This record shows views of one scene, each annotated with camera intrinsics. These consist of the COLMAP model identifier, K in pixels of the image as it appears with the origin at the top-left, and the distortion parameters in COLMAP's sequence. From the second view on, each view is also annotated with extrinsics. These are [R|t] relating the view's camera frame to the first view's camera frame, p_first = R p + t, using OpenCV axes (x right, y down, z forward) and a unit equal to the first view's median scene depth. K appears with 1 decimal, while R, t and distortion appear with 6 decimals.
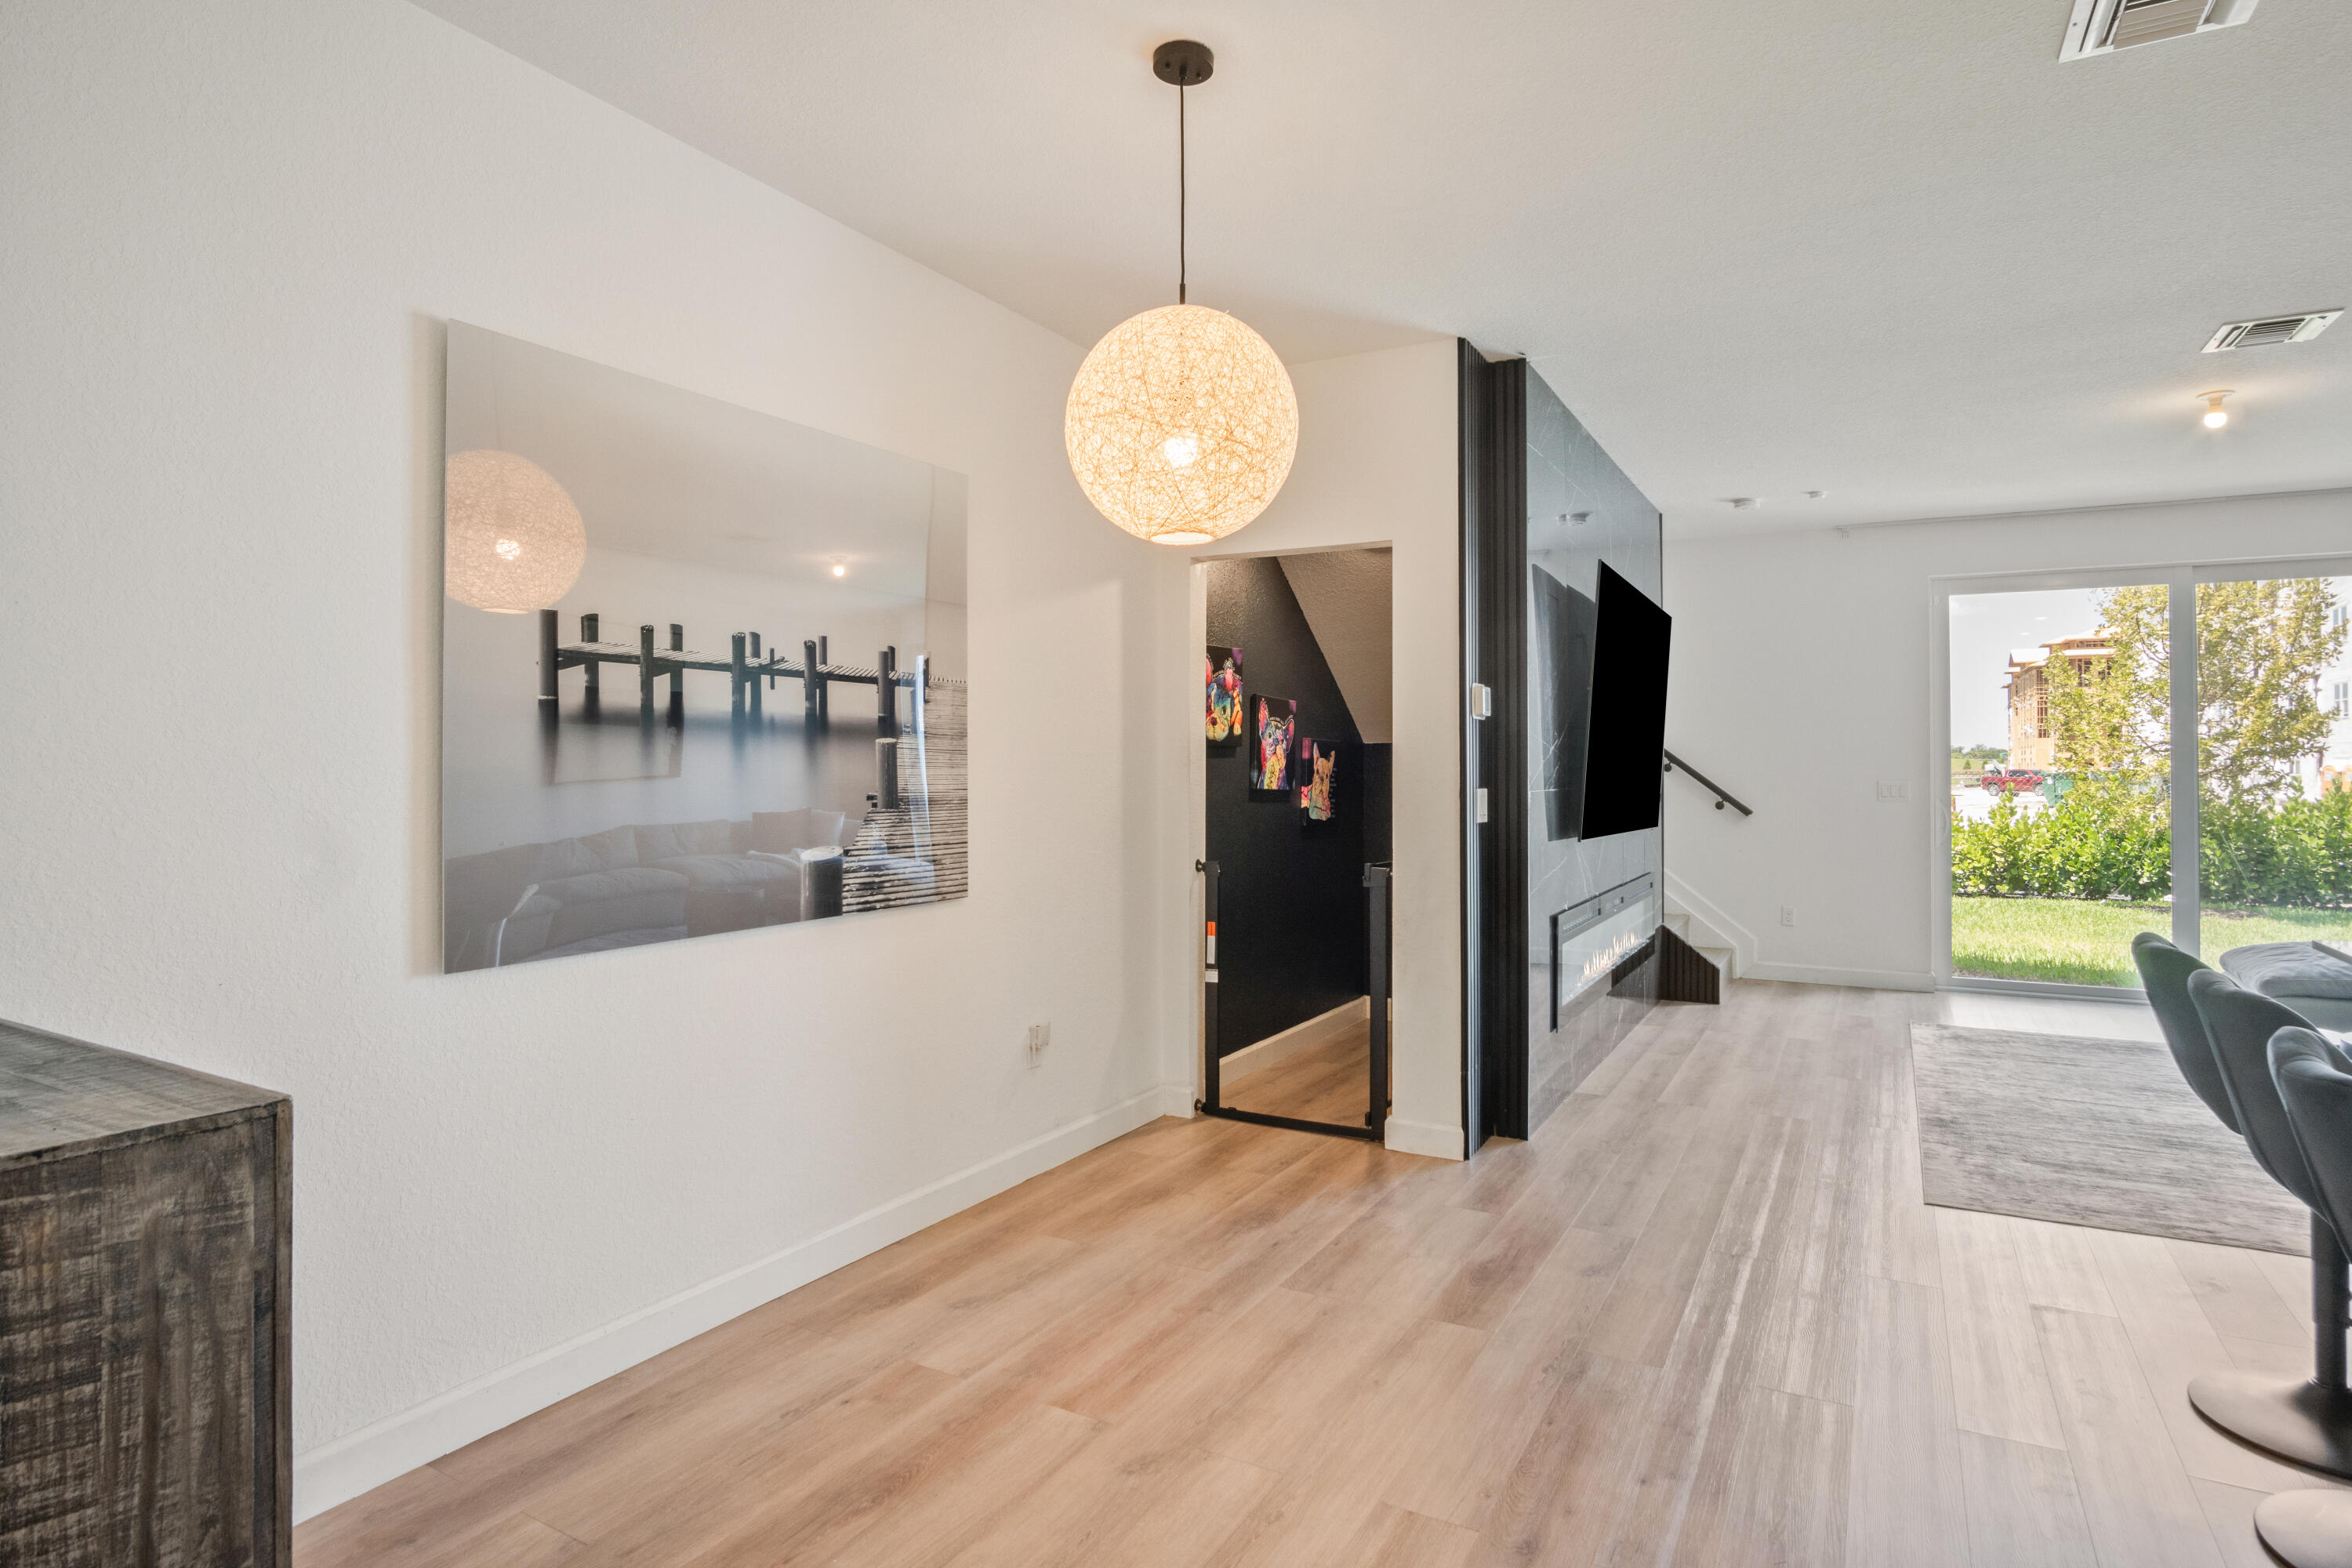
lens RADIAL K [[1274.2, 0, 1171.2], [0, 1274.2, 750.3], [0, 0, 1]] dist [-0.033103, 0.008229]
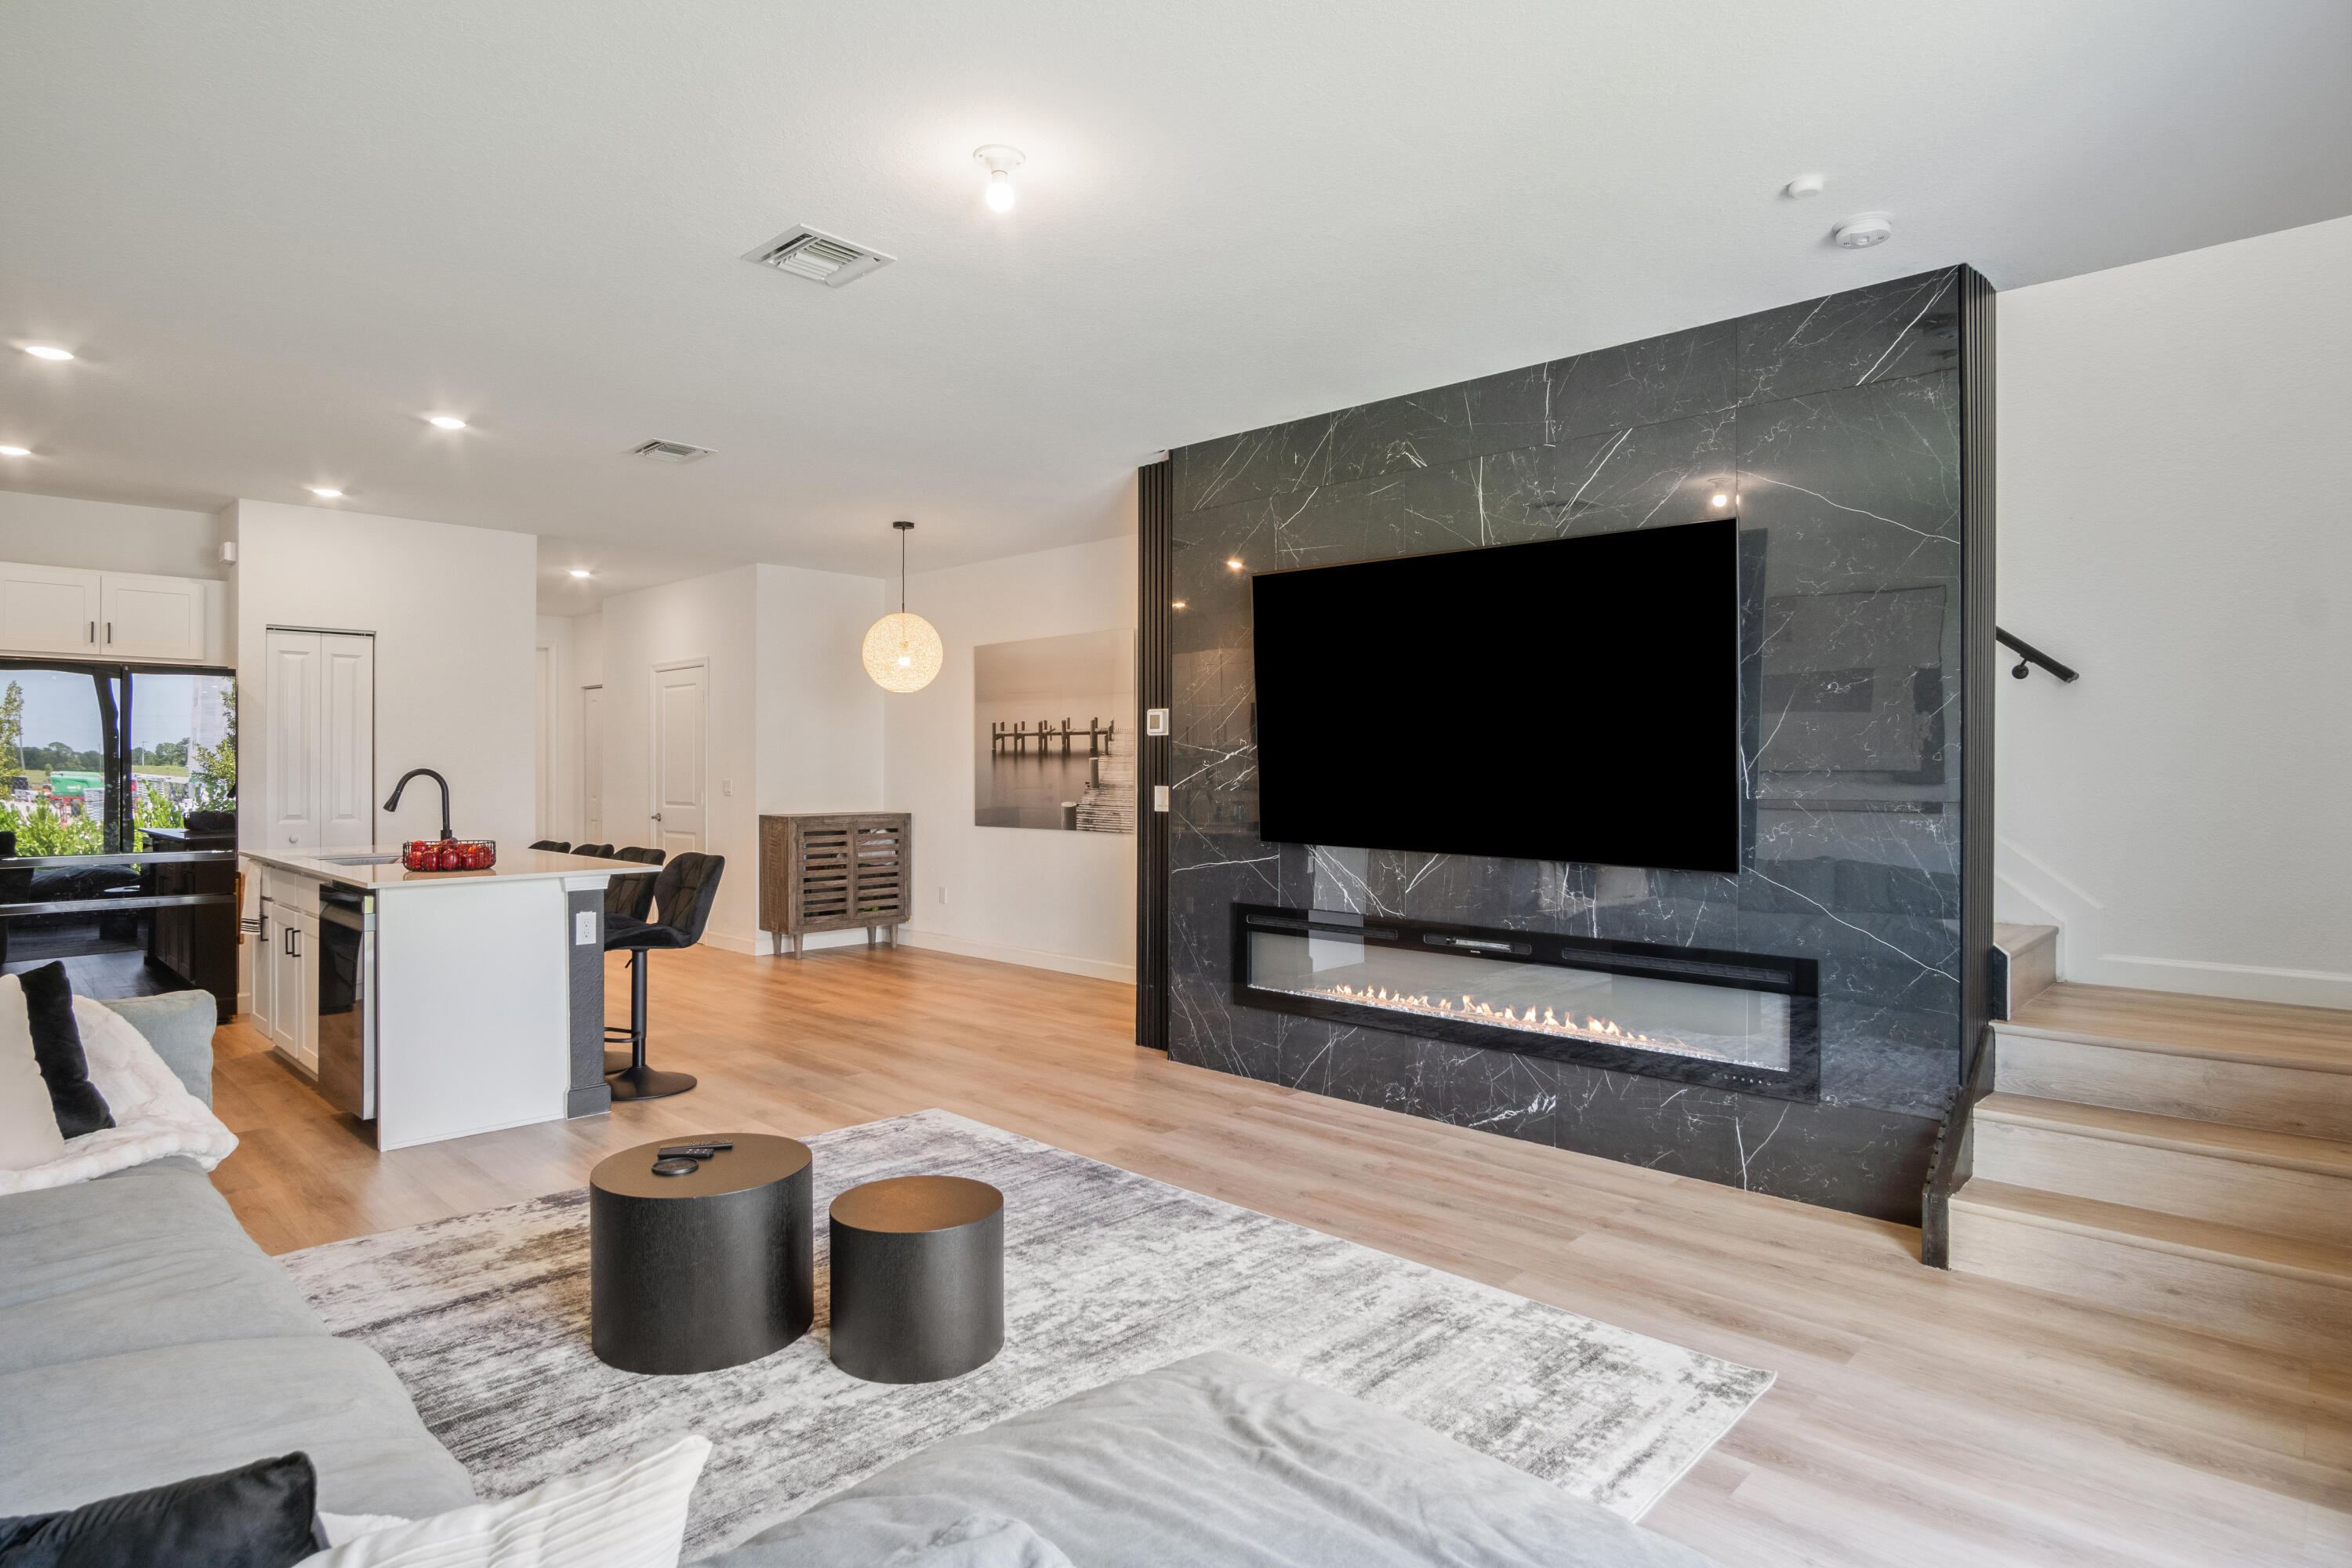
lens RADIAL K [[1253.6, 0, 1175.2], [0, 1253.6, 775.1], [0, 0, 1]] dist [-0.038158, 0.014111]
pose [[-0.246299, 0.001980, -0.969192, 1.790768], [0.007915, 0.999969, 0.000031, 0.021519], [0.969162, -0.007663, -0.246307, 1.567879]]
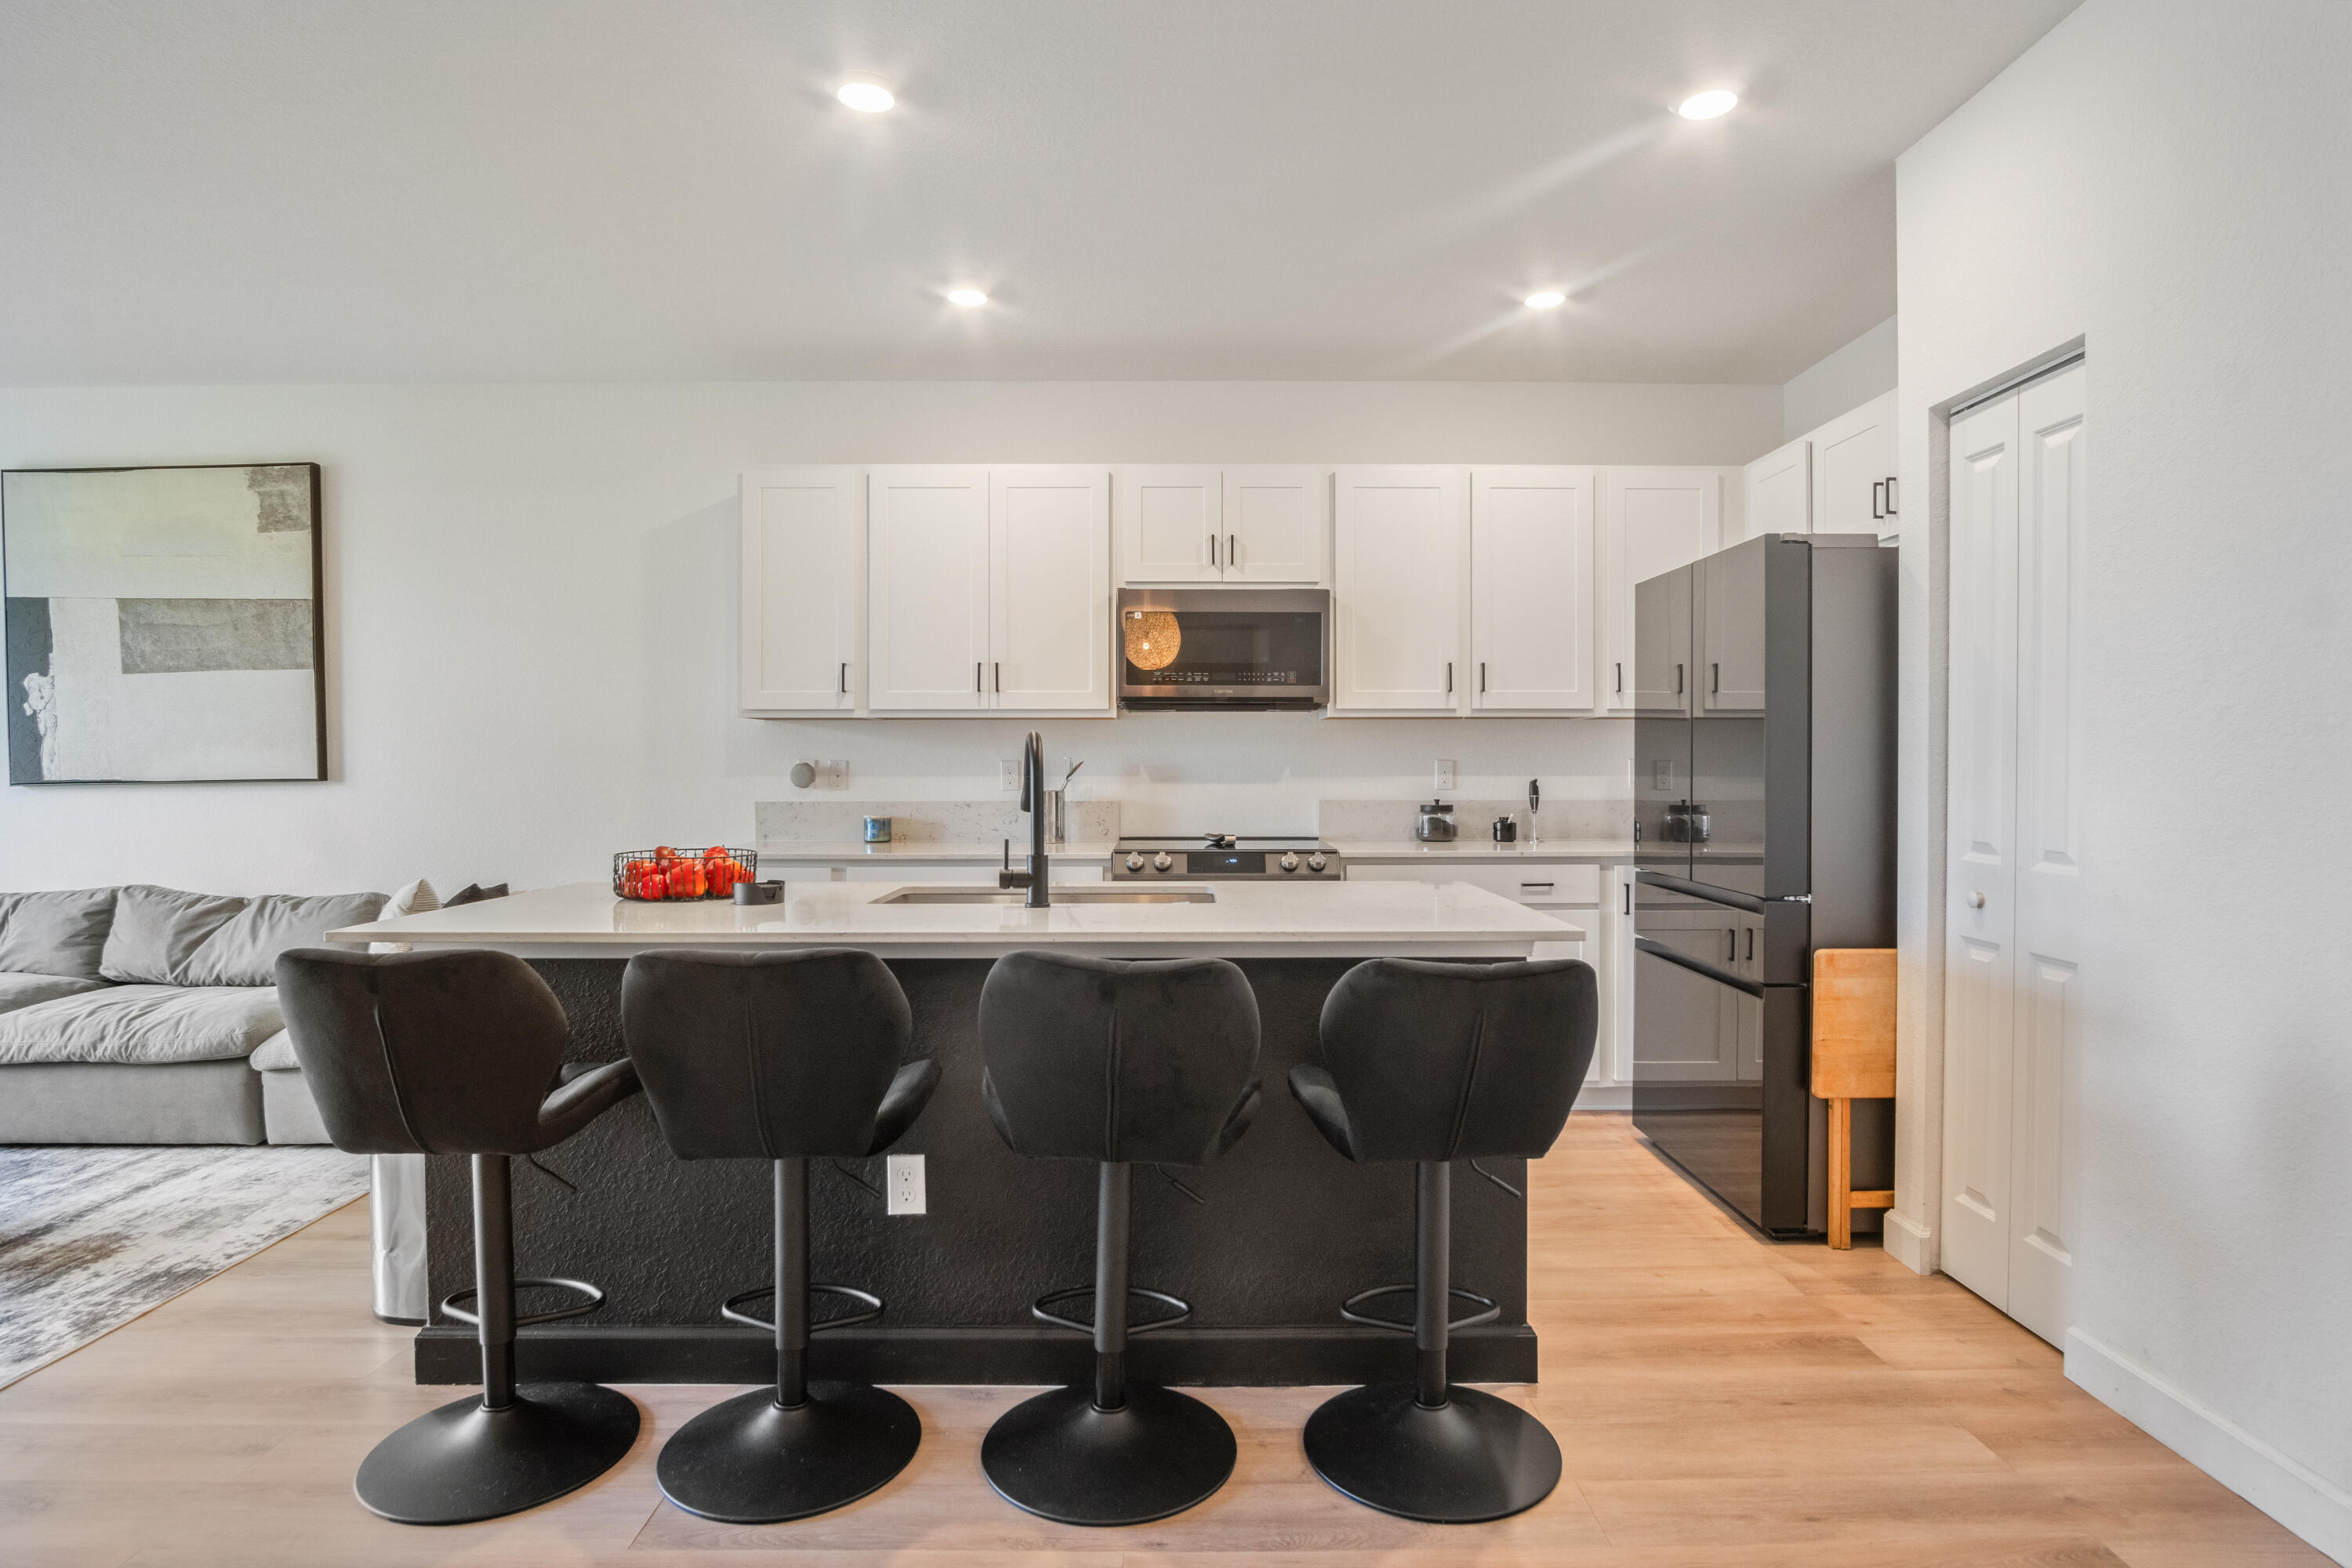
lens RADIAL K [[1253.6, 0, 1175.2], [0, 1253.6, 775.1], [0, 0, 1]] dist [-0.038158, 0.014111]
pose [[-0.497520, -0.010641, 0.867387, -0.051630], [-0.008457, 0.999937, 0.007417, 0.026920], [-0.867411, -0.003646, -0.497579, 0.675377]]
